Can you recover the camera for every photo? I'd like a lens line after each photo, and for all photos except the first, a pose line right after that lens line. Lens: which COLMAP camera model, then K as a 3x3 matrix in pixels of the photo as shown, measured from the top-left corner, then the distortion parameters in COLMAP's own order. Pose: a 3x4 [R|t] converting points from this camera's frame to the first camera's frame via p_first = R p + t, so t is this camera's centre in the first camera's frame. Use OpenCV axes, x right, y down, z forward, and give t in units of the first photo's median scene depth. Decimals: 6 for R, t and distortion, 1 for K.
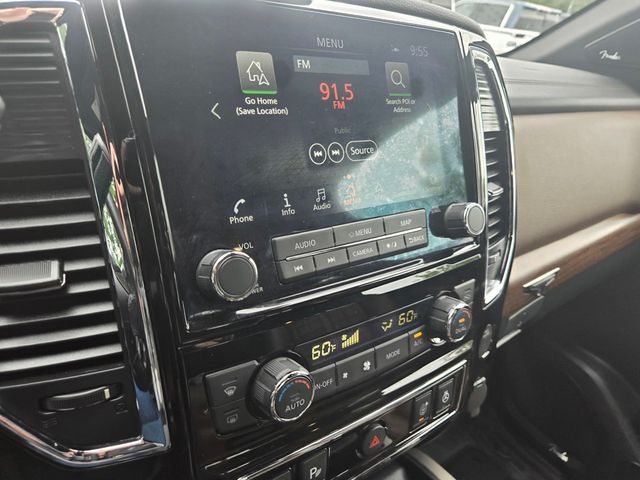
lens RADIAL K [[455.6, 0, 319.4], [0, 455.6, 238.9], [0, 0, 1]] dist [0.039556, -0.024415]
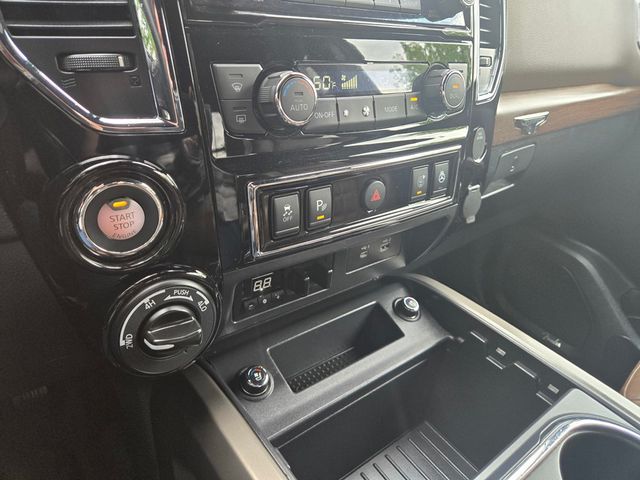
lens RADIAL K [[455.6, 0, 325.7], [0, 455.6, 240.6], [0, 0, 1]] dist [0.039556, -0.024415]
pose [[0.998999, -0.041034, 0.017808, -0.019472], [0.040130, 0.998017, 0.048491, 0.512161], [-0.019763, -0.047727, 0.998665, -0.062153]]
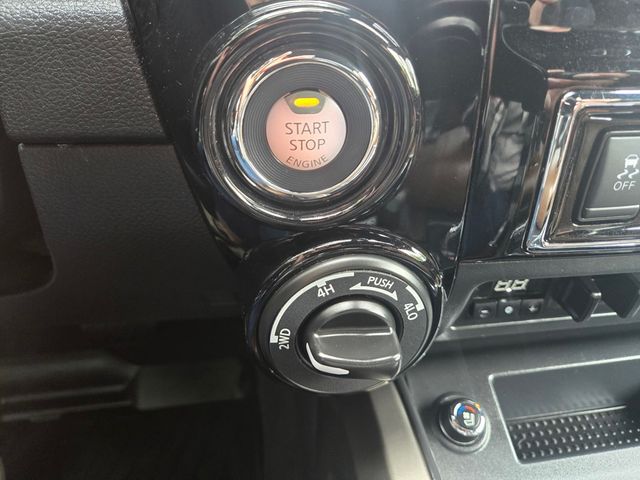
lens RADIAL K [[455.6, 0, 320.2], [0, 455.6, 251.9], [0, 0, 1]] dist [0.039556, -0.024415]
pose [[0.883588, 0.208016, -0.419525, -0.142829], [-0.128545, 0.969246, 0.209852, 0.516601], [0.450276, -0.131495, 0.883154, 0.355509]]
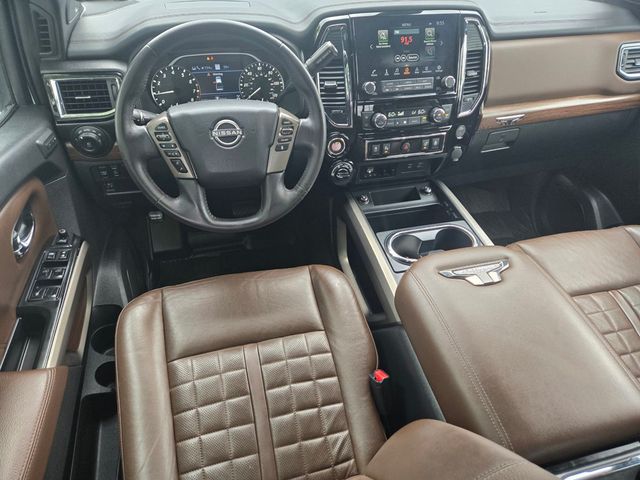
lens RADIAL K [[455.6, 0, 318.7], [0, 455.6, 254.7], [0, 0, 1]] dist [0.039556, -0.024415]
pose [[0.922577, 0.176045, -0.343306, 0.886153], [-0.086535, 0.961577, 0.260542, 0.395364], [0.375983, -0.210662, 0.902363, -2.698152]]
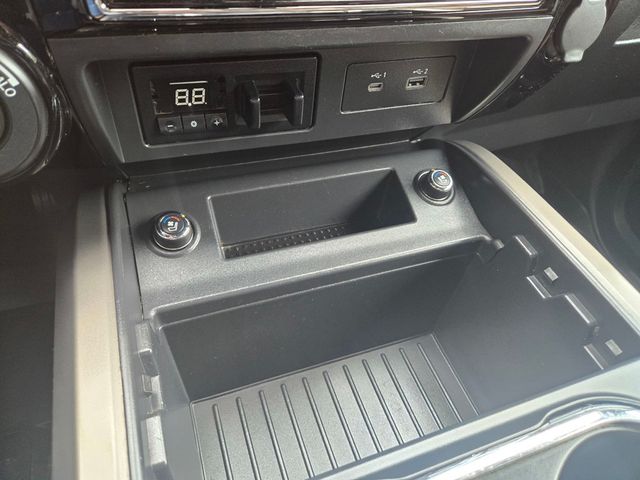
lens RADIAL K [[455.6, 0, 319.6], [0, 455.6, 245.8], [0, 0, 1]] dist [0.039556, -0.024415]
pose [[0.961413, 0.179663, -0.208341, 0.262727], [-0.102655, 0.936889, 0.334217, 0.630742], [0.255239, -0.299933, 0.919181, 0.371358]]
